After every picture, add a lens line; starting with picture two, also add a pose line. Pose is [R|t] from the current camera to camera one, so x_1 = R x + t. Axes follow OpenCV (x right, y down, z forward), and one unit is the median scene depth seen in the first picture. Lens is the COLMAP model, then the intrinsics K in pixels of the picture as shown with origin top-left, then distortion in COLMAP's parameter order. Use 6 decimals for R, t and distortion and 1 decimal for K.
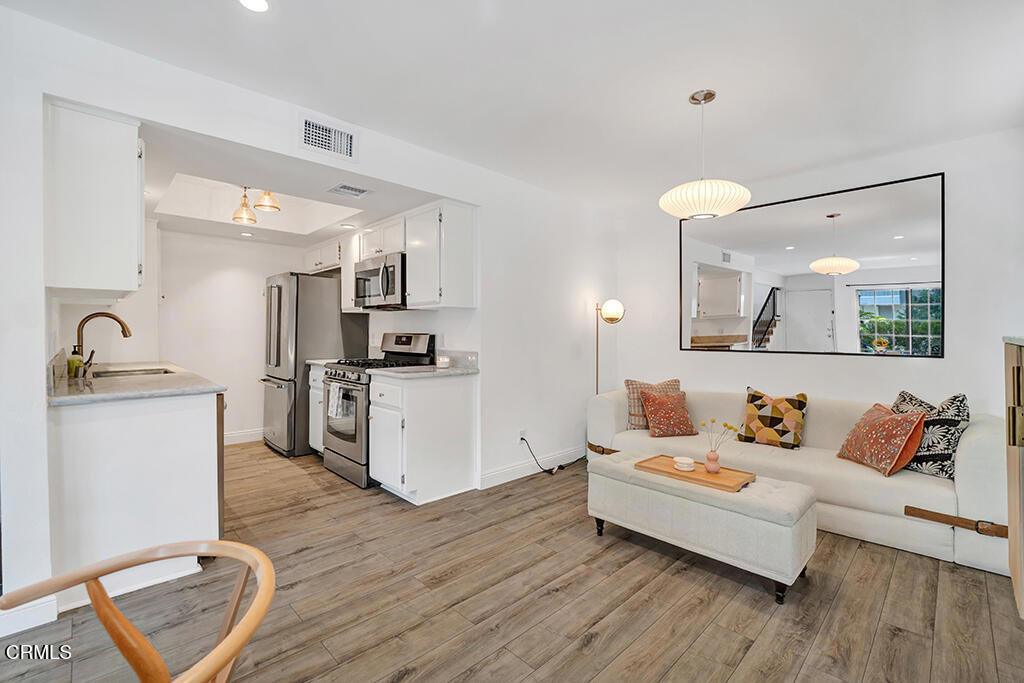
lens RADIAL K [[450.1, 0, 509.5], [0, 450.1, 337.3], [0, 0, 1]] dist [-0.052779, 0.013479]
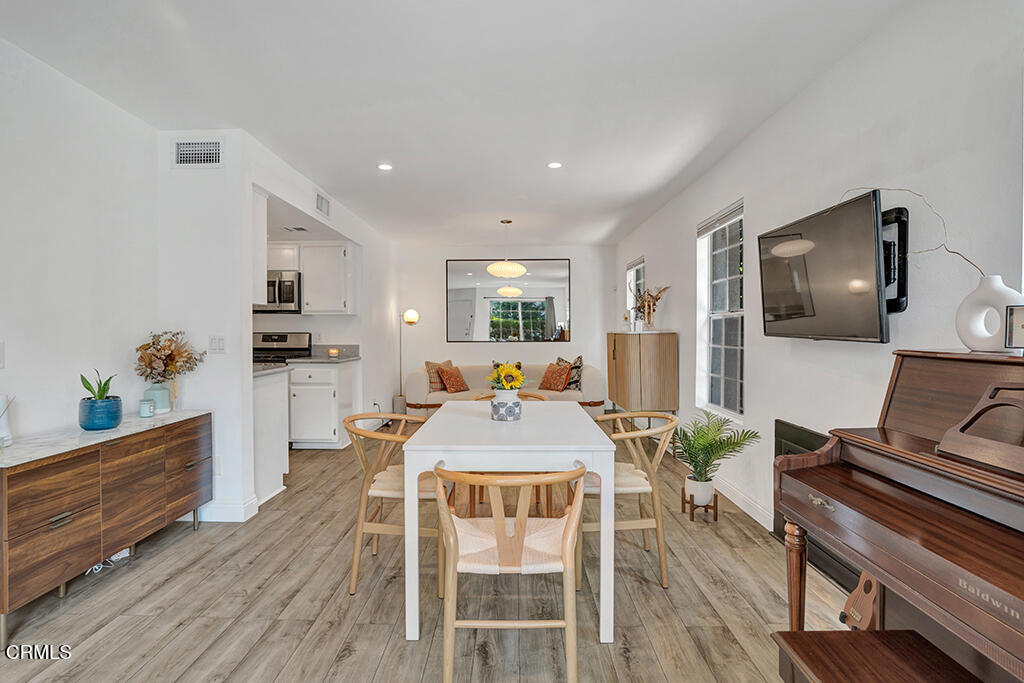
lens RADIAL K [[492.6, 0, 509.0], [0, 492.6, 335.9], [0, 0, 1]] dist [-0.023742, 0.000797]
pose [[0.704049, -0.010433, 0.710075, -0.837099], [0.013577, 0.999907, 0.001230, 0.008784], [-0.710022, 0.008774, 0.704125, -0.463947]]
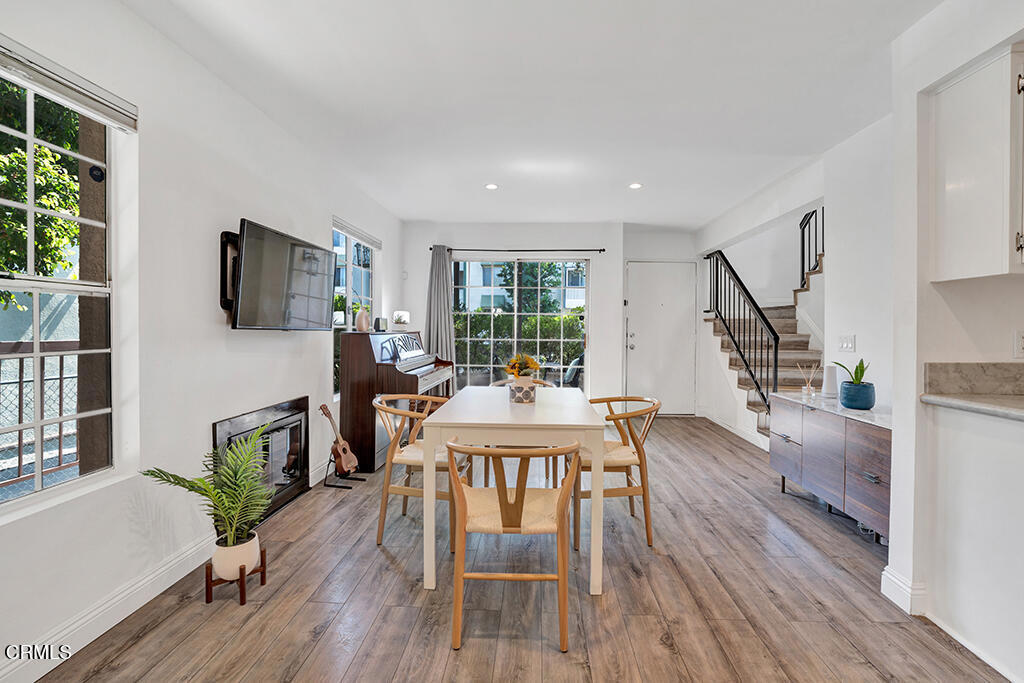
lens RADIAL K [[447.4, 0, 513.5], [0, 447.4, 334.1], [0, 0, 1]] dist [-0.023758, 0.000527]
pose [[-0.732984, 0.002602, -0.680241, 0.155379], [-0.020606, 0.999449, 0.026026, -0.001823], [0.679933, 0.033094, -0.732527, 0.546559]]
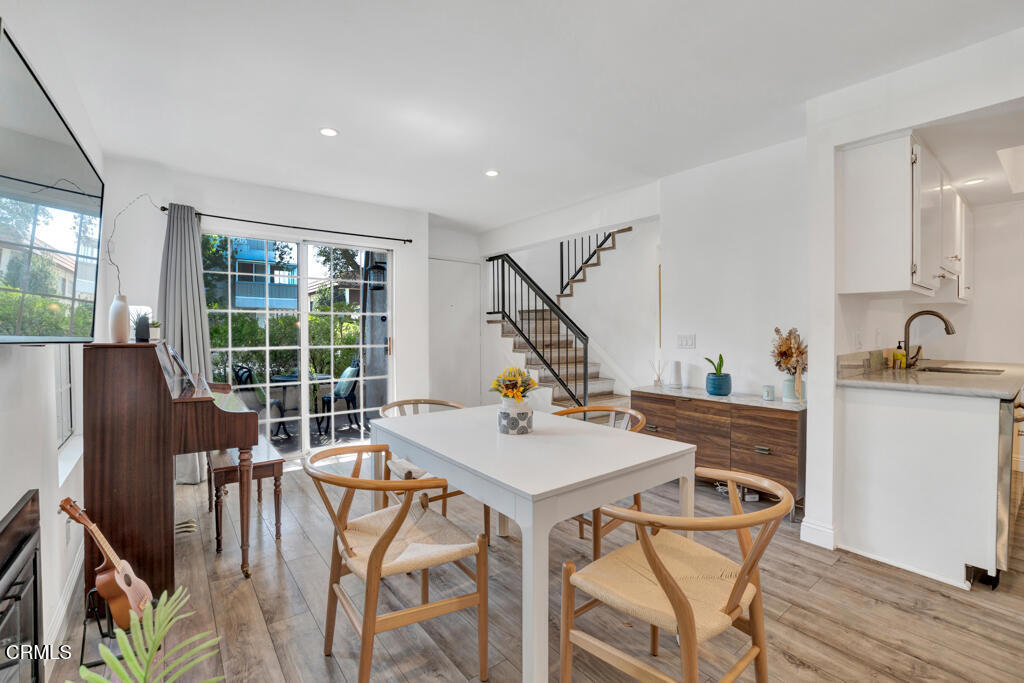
lens RADIAL K [[450.1, 0, 509.5], [0, 450.1, 337.3], [0, 0, 1]] dist [-0.052779, 0.013479]
pose [[-0.120407, 0.015116, -0.992609, 0.179598], [-0.015762, 0.999729, 0.017137, 0.003893], [0.992599, 0.017709, -0.120137, 0.087582]]
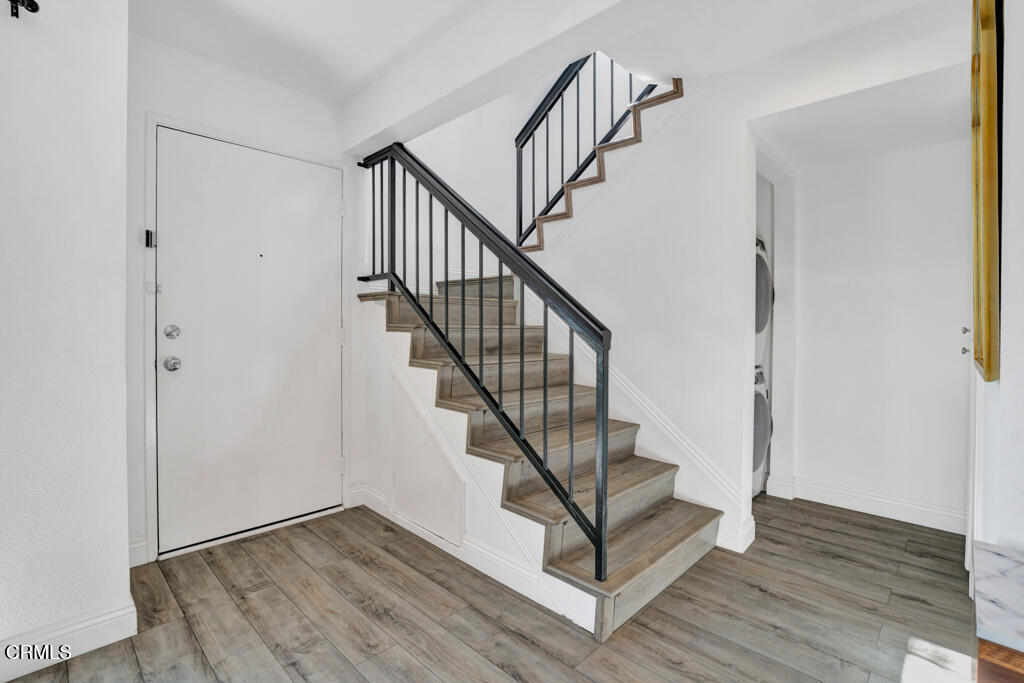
lens RADIAL K [[495.2, 0, 532.9], [0, 495.2, 336.7], [0, 0, 1]] dist [-0.001877, -0.000258]
pose [[0.040570, 0.016819, -0.999035, -0.650779], [-0.025965, 0.999538, 0.015773, 0.022572], [0.998839, 0.025300, 0.040988, 0.063402]]
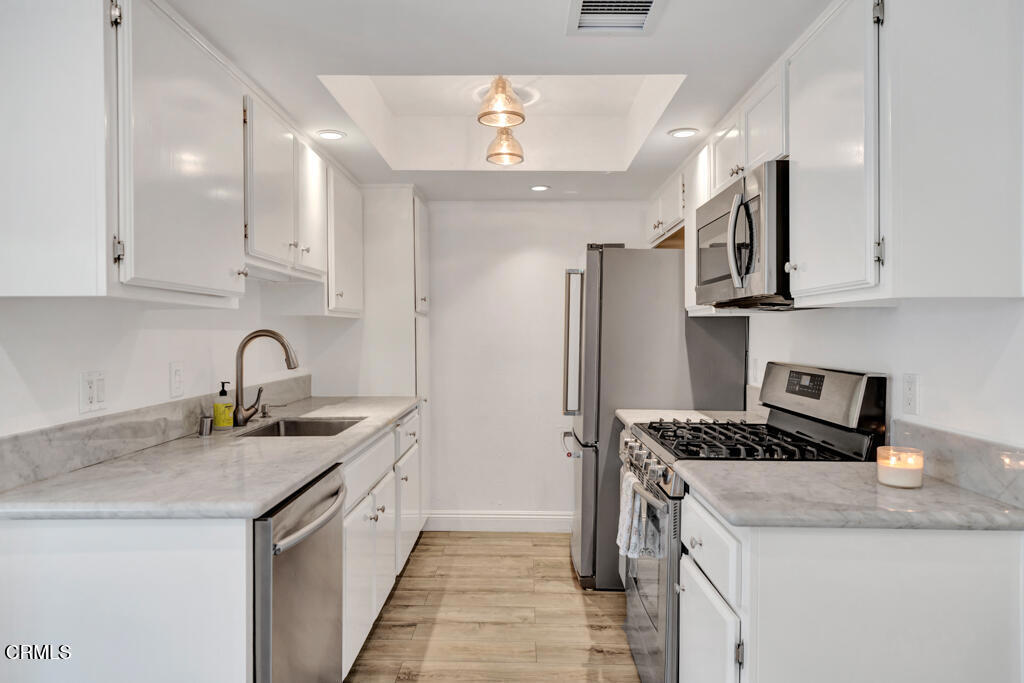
lens RADIAL K [[626.8, 0, 512.2], [0, 626.8, 336.9], [0, 0, 1]] dist [0.016933, -0.001754]
pose [[0.698664, 0.001365, -0.715449, -0.016709], [-0.008278, 0.999947, -0.006176, -0.033455], [0.715402, 0.010238, 0.698638, 0.467091]]
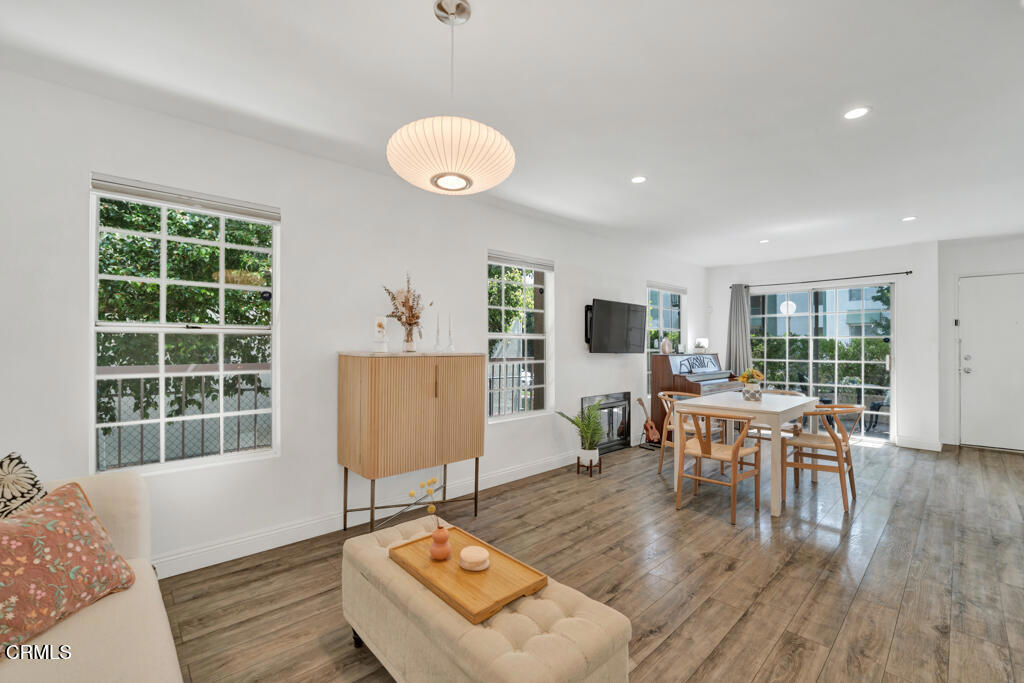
lens RADIAL K [[433.4, 0, 512.0], [0, 433.4, 341.5], [0, 0, 1]] dist [-0.040795, 0.010353]
pose [[-0.999740, -0.001236, 0.022755, 0.219984], [-0.001147, 0.999992, 0.003907, -0.022472], [-0.022760, 0.003880, -0.999733, 1.098193]]
